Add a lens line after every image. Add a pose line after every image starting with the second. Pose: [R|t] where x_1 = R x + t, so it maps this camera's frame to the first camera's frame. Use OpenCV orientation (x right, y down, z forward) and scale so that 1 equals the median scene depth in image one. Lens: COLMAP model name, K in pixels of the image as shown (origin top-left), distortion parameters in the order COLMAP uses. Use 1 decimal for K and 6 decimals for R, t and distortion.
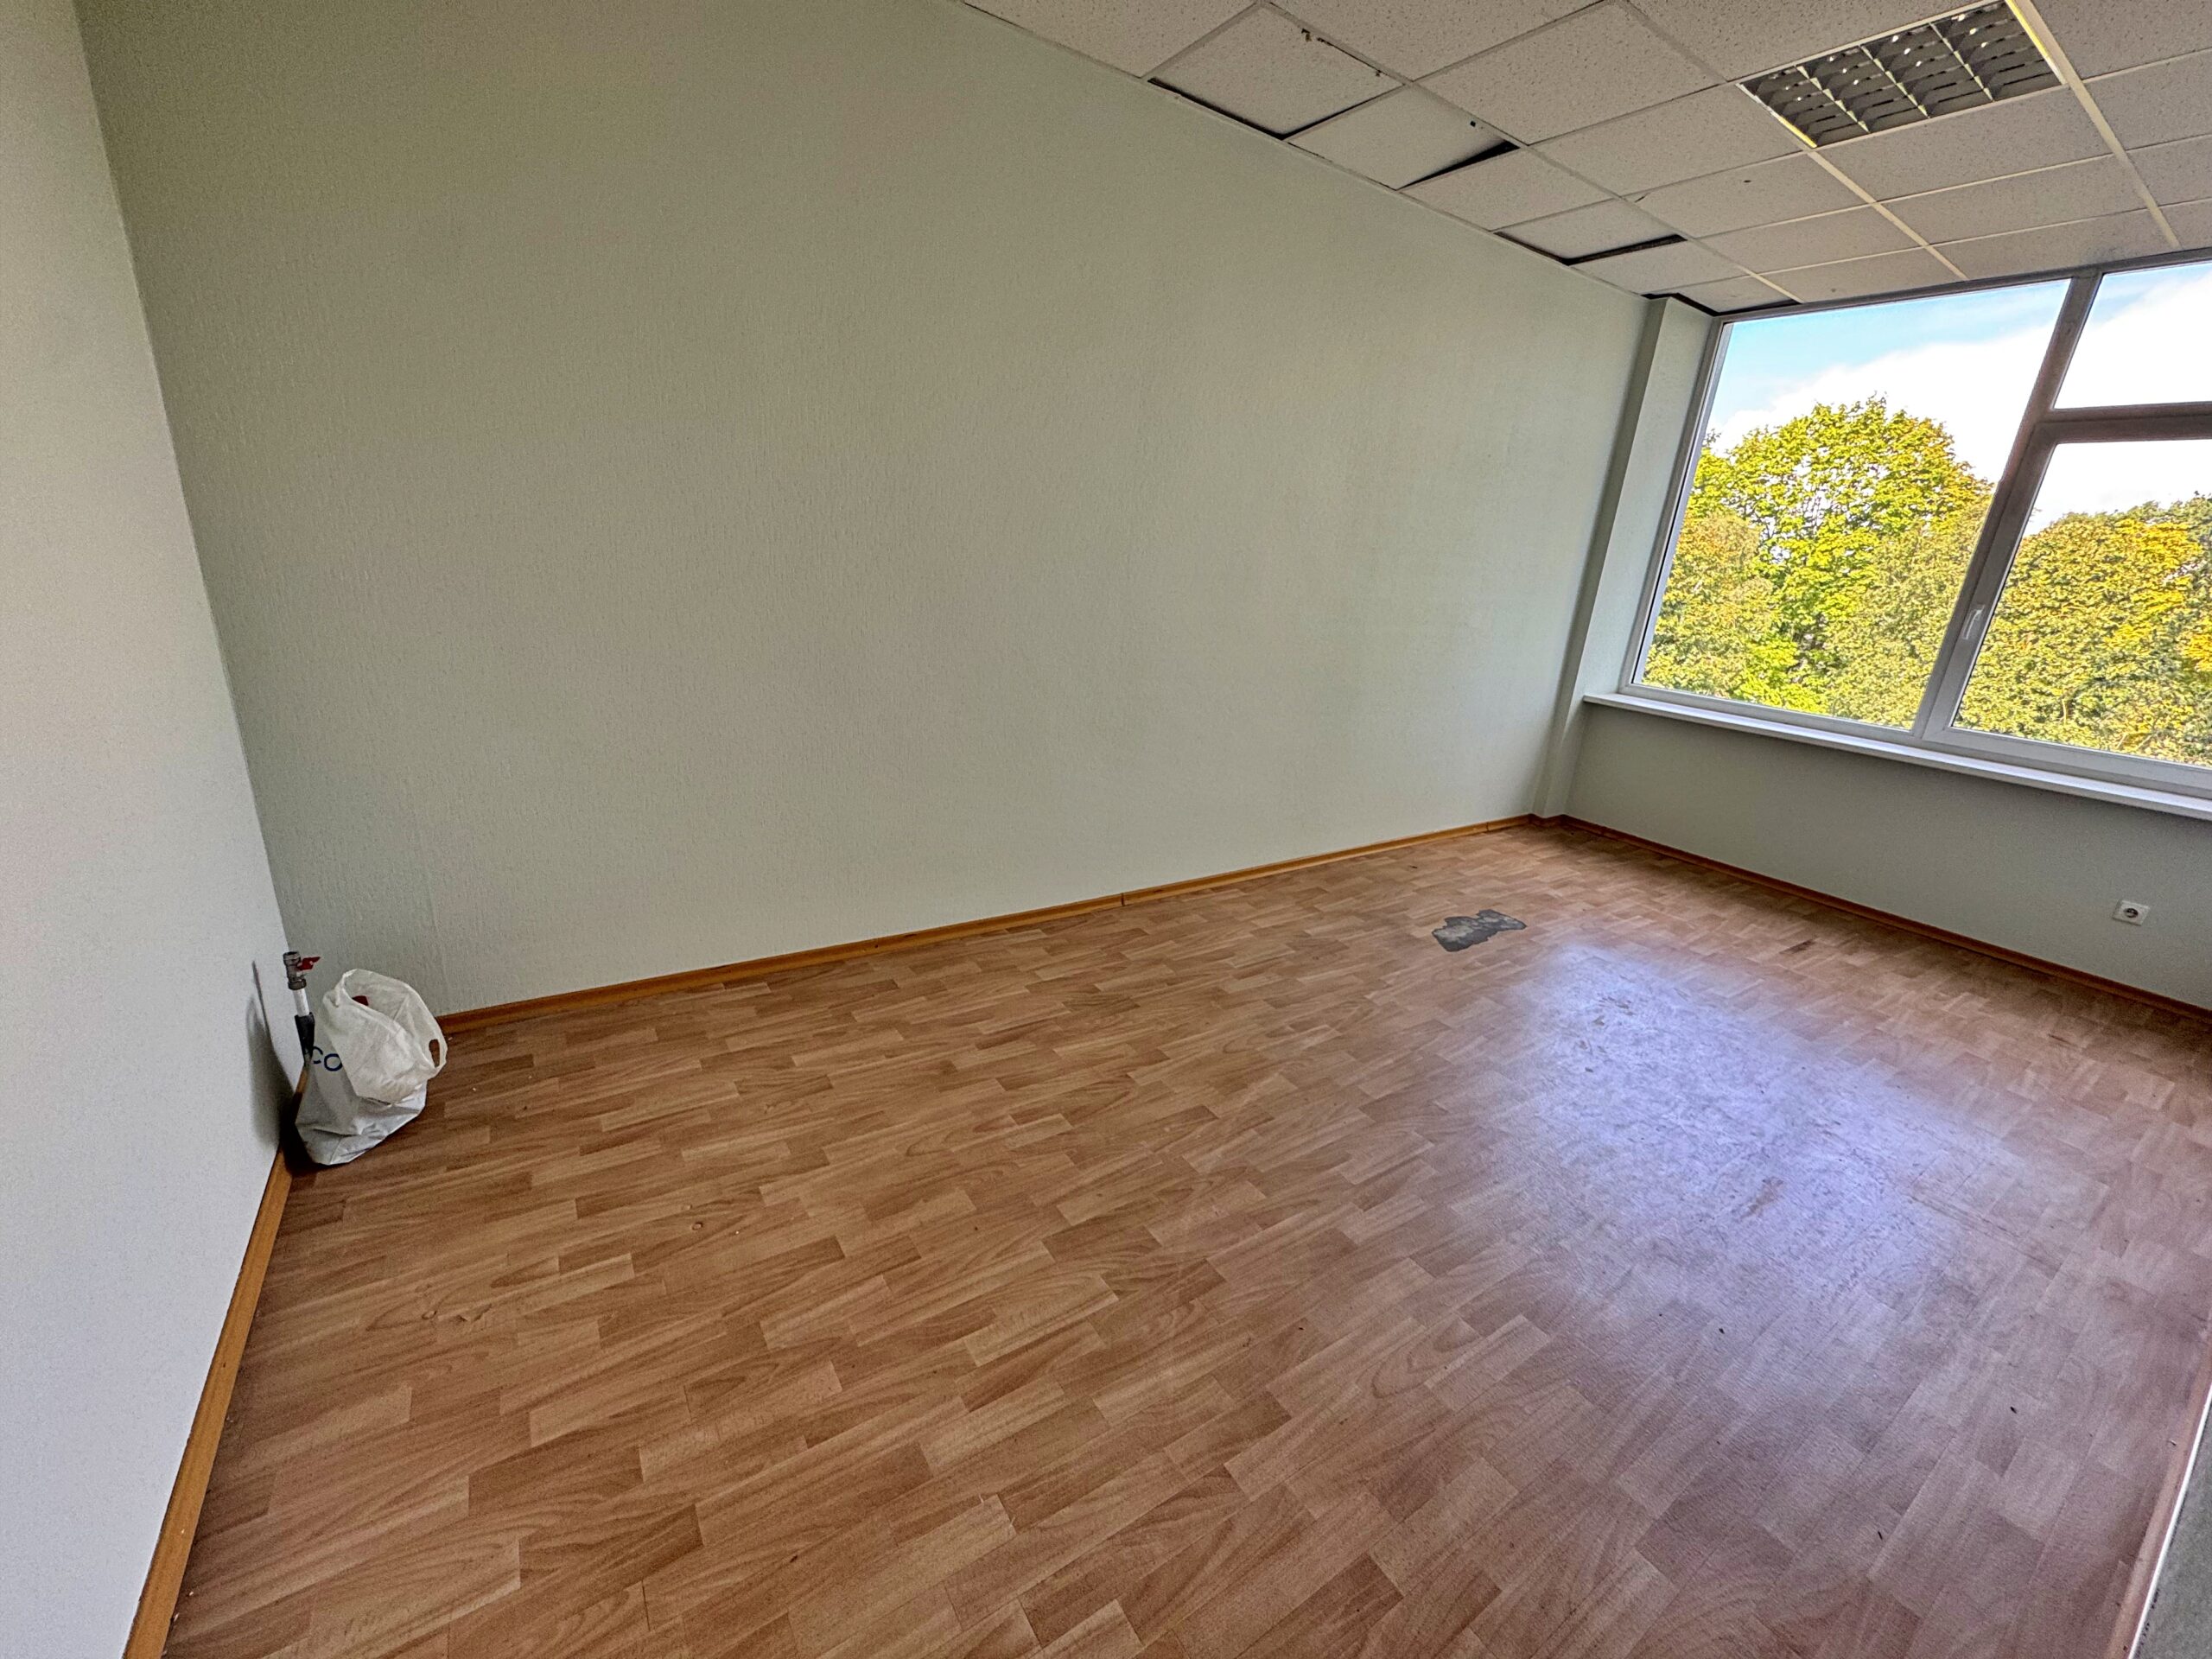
lens RADIAL K [[882.3, 0, 1094.7], [0, 882.3, 819.3], [0, 0, 1]] dist [-0.002633, 0.000834]
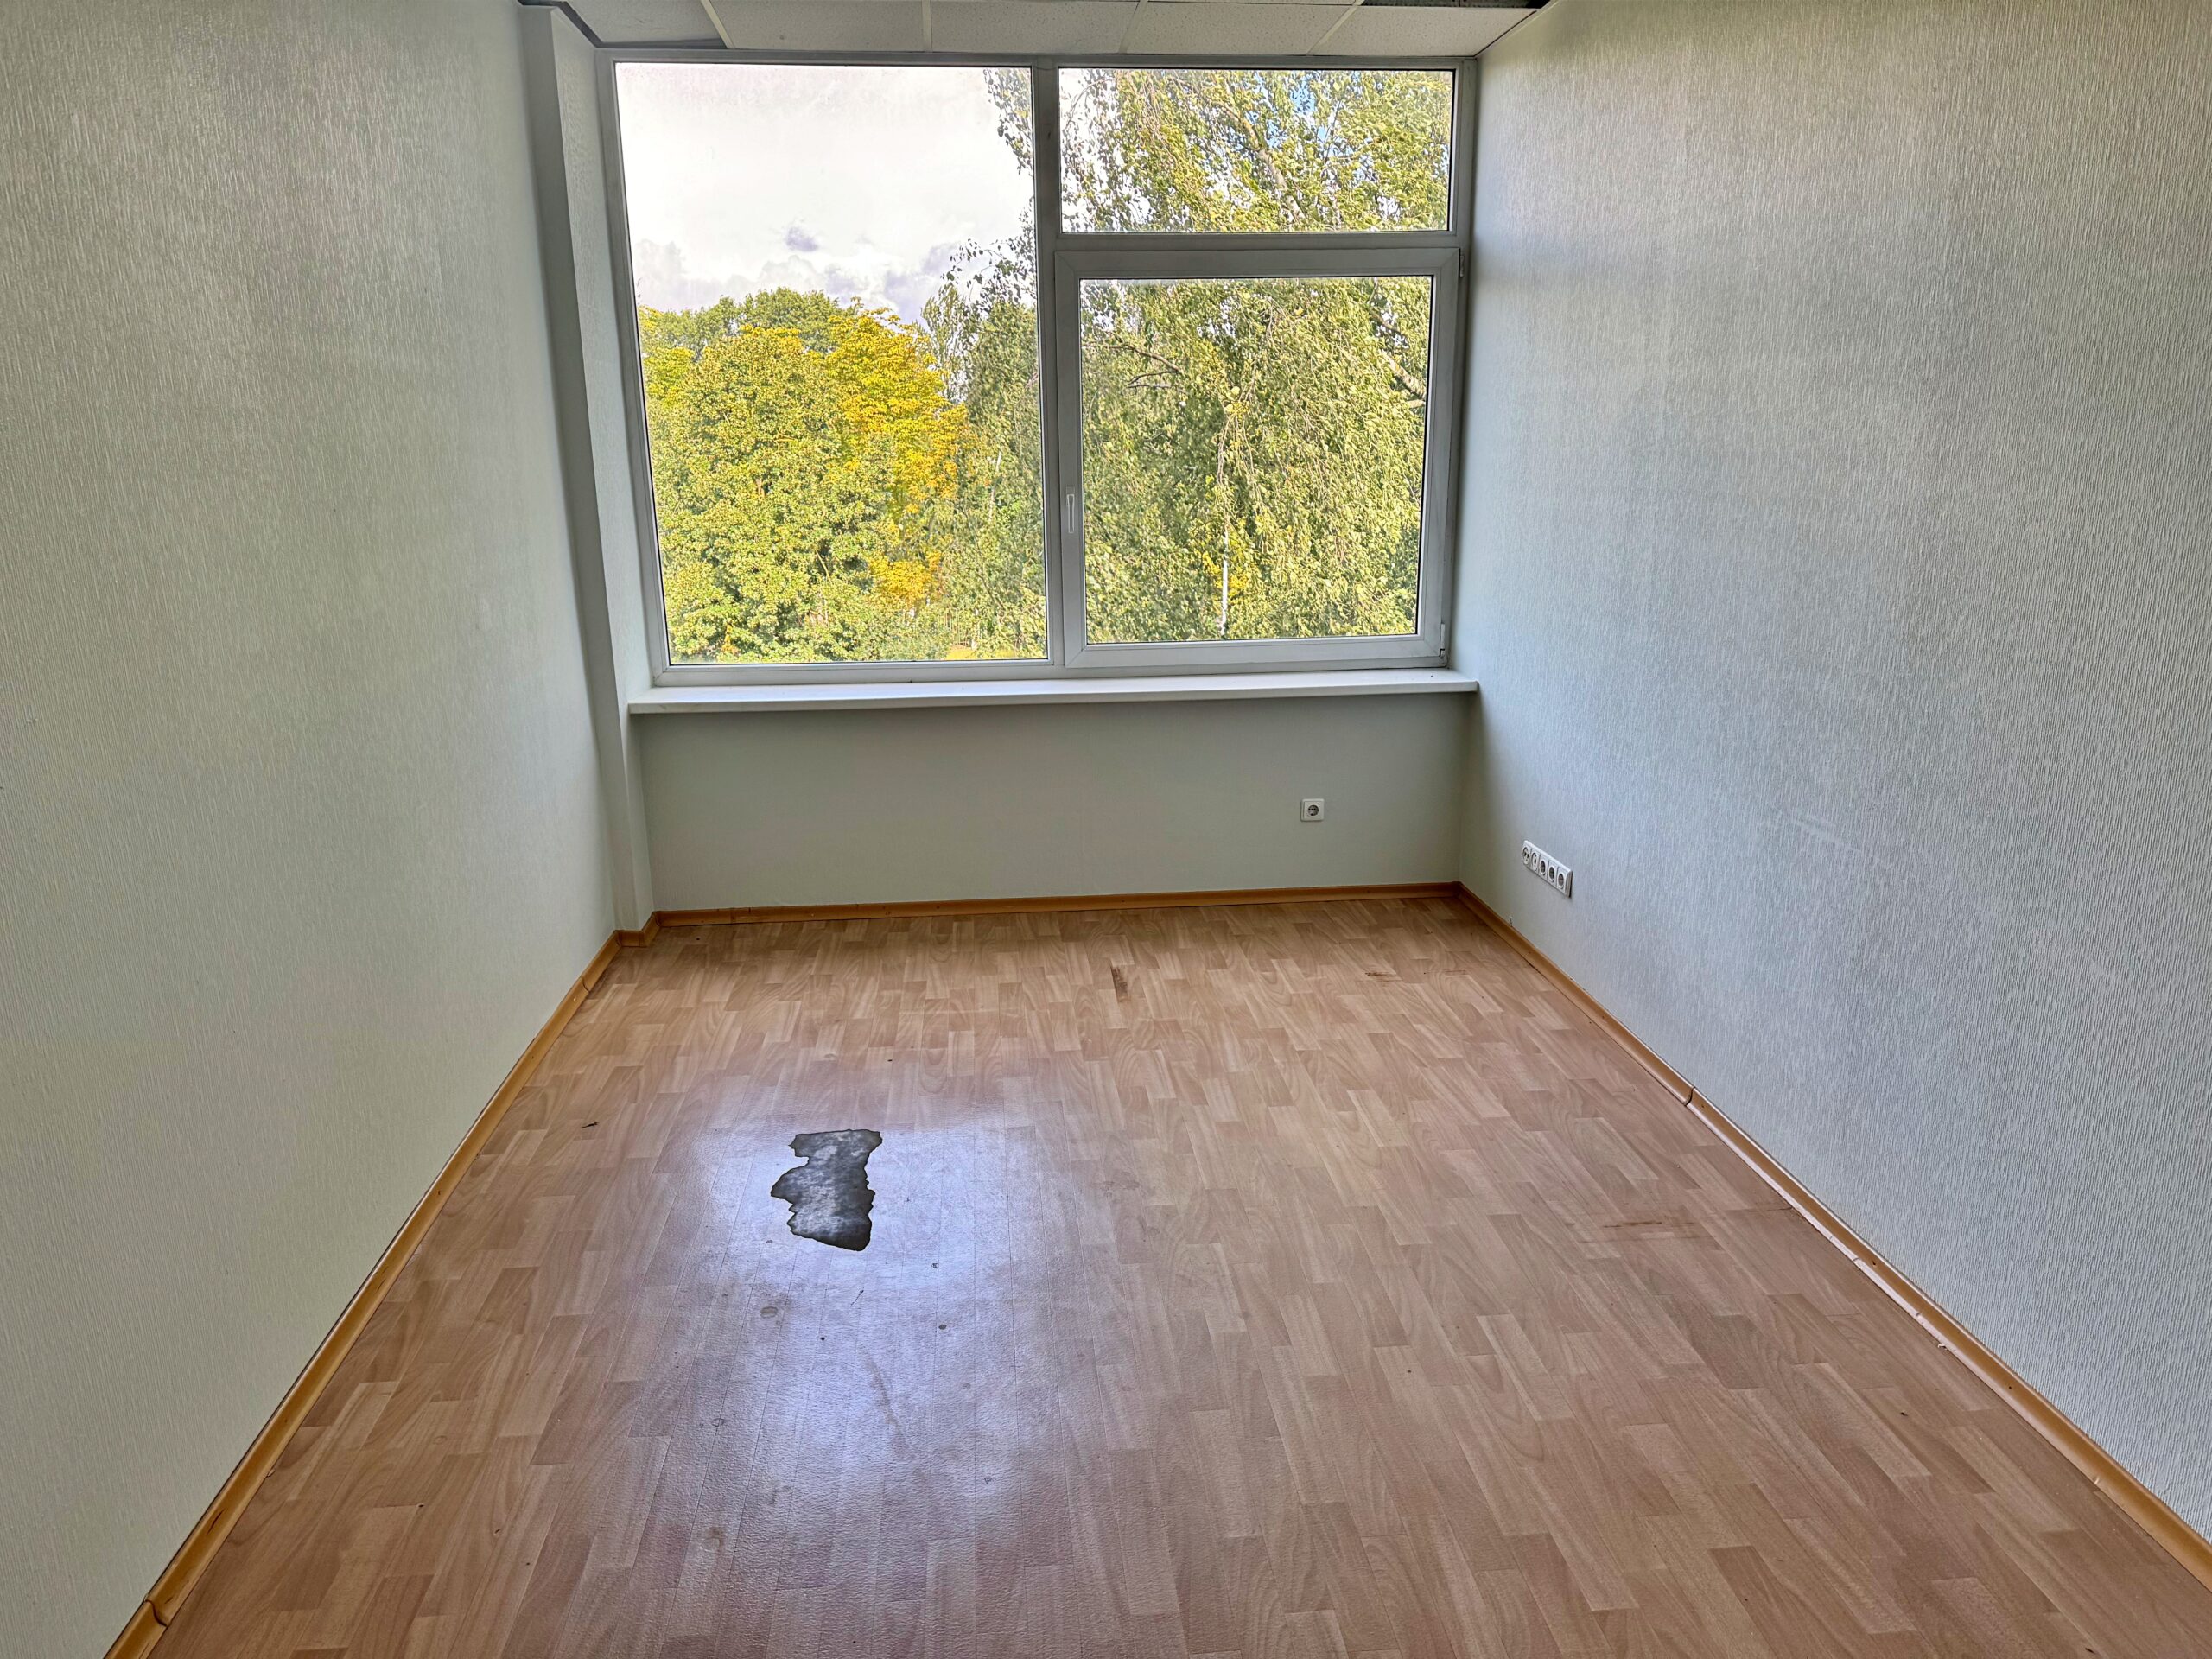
lens RADIAL K [[1544.9, 0, 1113.7], [0, 1544.9, 833.6], [0, 0, 1]] dist [0.054896, -0.013163]
pose [[0.458879, -0.297238, 0.837305, -0.197673], [0.312958, 0.936059, 0.160781, -0.157867], [-0.831557, 0.188262, 0.522561, 0.300826]]
